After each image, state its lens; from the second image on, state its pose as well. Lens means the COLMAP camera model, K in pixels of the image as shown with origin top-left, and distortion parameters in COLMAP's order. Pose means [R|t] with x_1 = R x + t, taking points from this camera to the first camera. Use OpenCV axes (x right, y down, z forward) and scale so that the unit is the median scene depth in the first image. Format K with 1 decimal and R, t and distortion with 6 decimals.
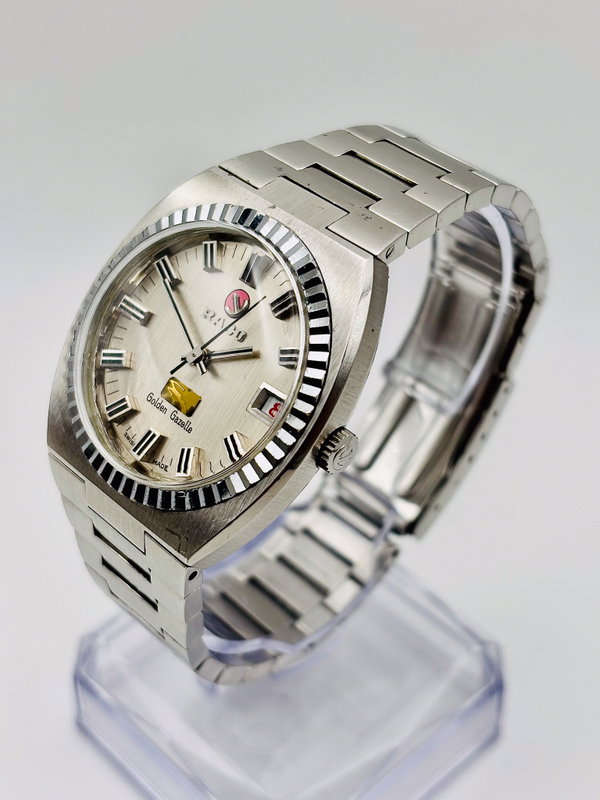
lens RADIAL K [[1202.7, 0, 306.3], [0, 1202.7, 399.1], [0, 0, 1]] dist [-0.037562, 0.000000]
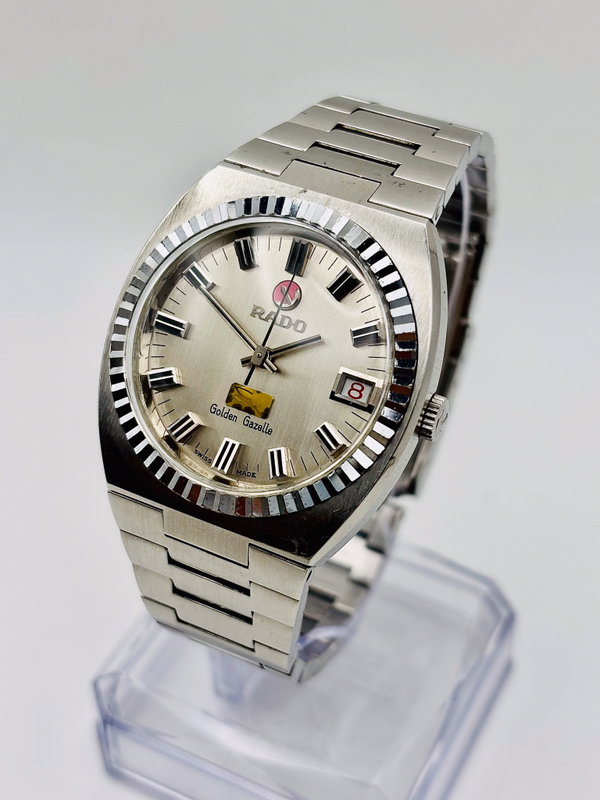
lens RADIAL K [[1202.7, 0, 295.5], [0, 1202.7, 403.2], [0, 0, 1]] dist [-0.037562, 0.000000]
pose [[0.953370, -0.214150, 0.212662, -0.271506], [0.210949, 0.976762, 0.037904, -0.028621], [-0.215837, 0.008724, 0.976390, 0.045994]]
